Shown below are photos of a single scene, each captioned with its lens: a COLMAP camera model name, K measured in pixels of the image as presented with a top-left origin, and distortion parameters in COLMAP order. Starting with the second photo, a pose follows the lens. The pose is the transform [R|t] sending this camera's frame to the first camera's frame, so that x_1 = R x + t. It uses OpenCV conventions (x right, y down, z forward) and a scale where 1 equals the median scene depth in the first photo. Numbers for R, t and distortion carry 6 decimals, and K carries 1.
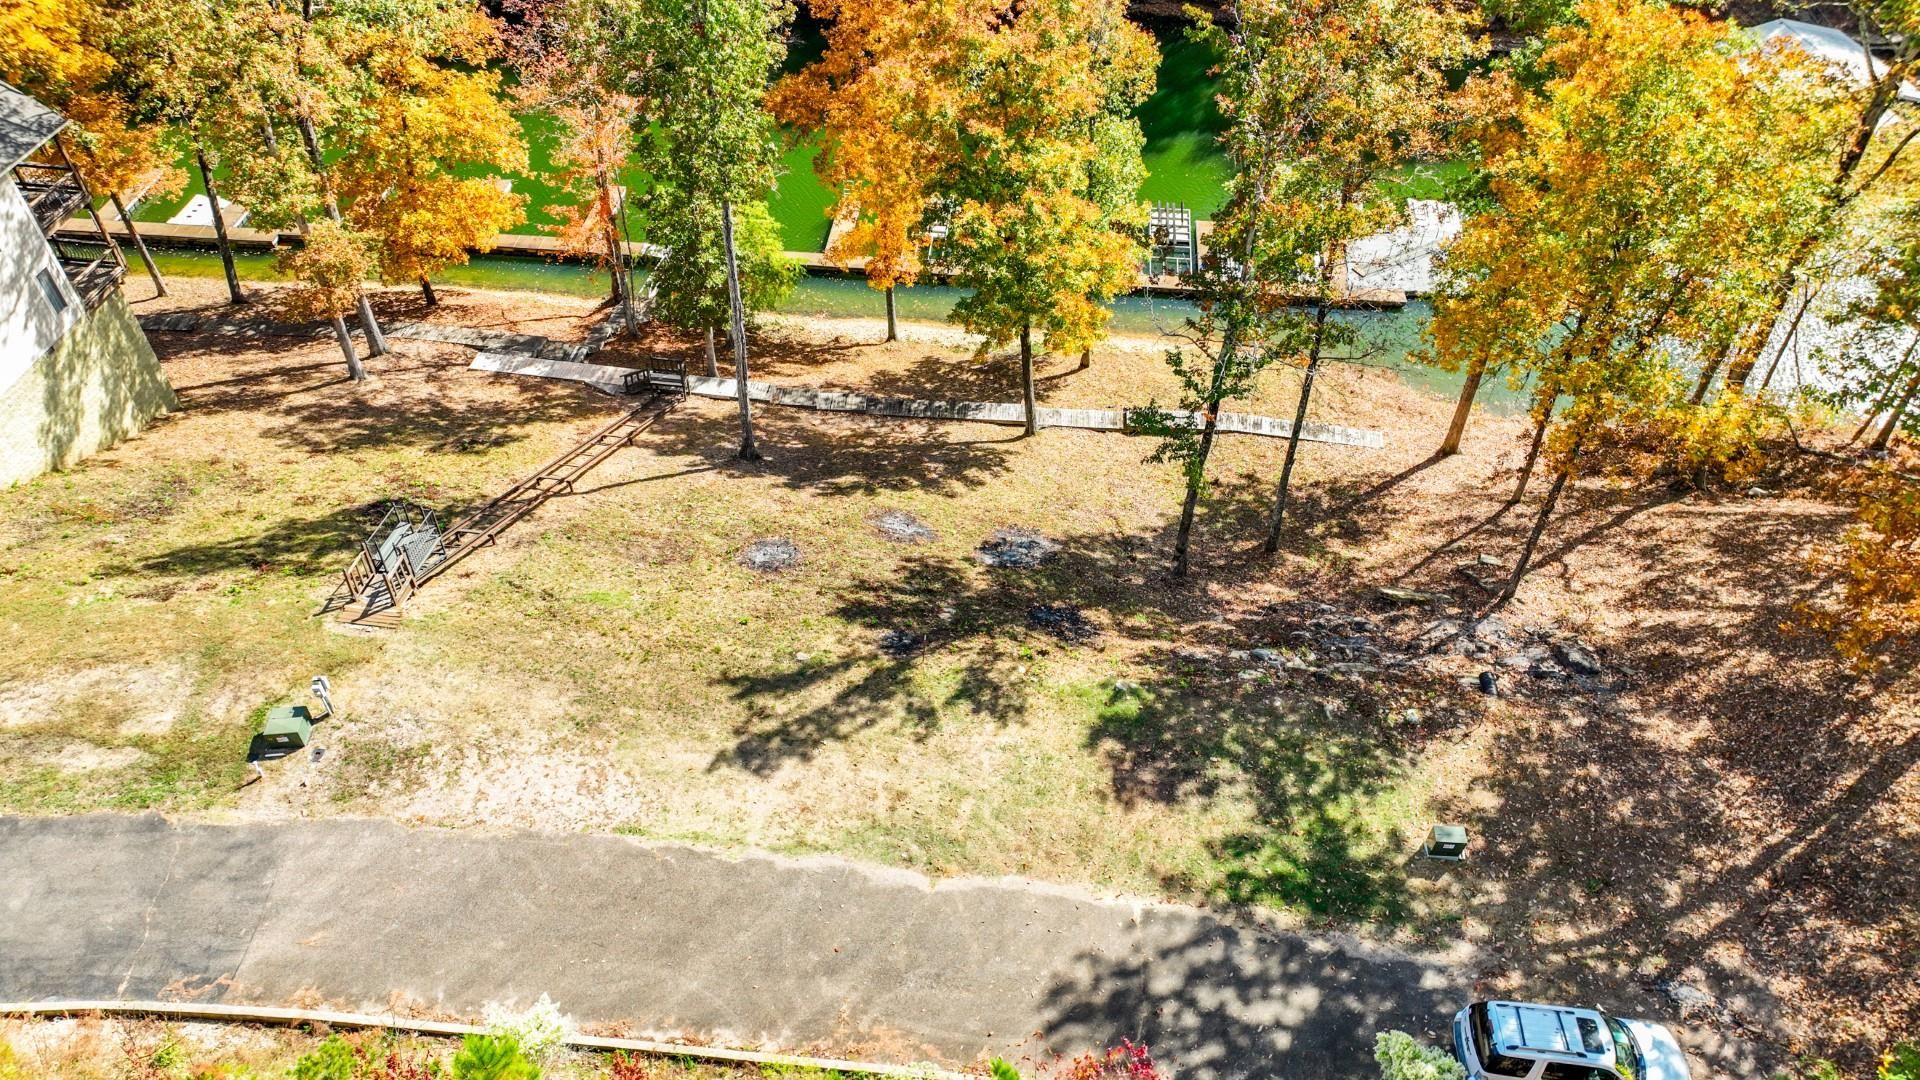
lens RADIAL K [[1347.4, 0, 956.4], [0, 1347.4, 462.7], [0, 0, 1]] dist [0.004500, 0.010250]
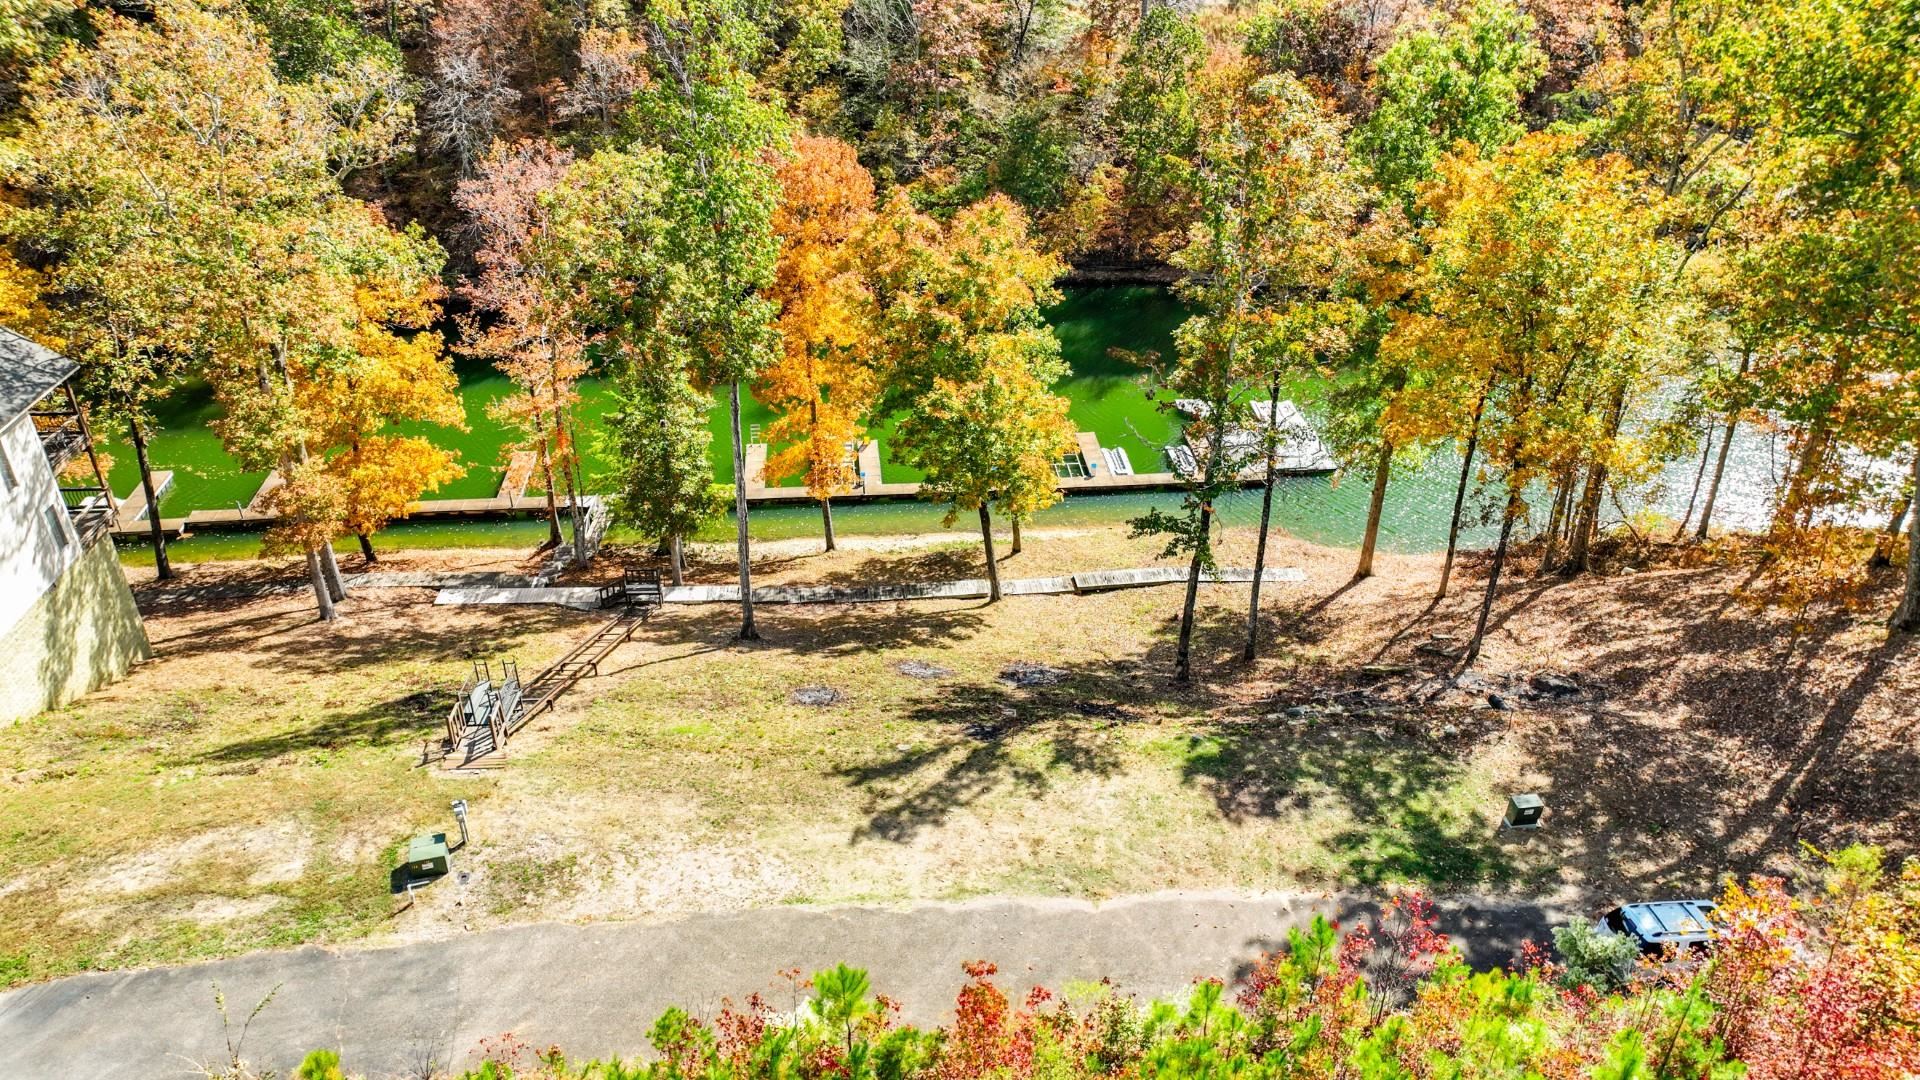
lens RADIAL K [[1332.5, 0, 932.2], [0, 1332.5, 474.9], [0, 0, 1]] dist [0.015143, -0.000121]
pose [[0.983245, -0.086385, 0.160523, -0.246506], [0.121202, 0.967551, -0.221712, 0.175665], [-0.136161, 0.237452, 0.961809, -0.065525]]
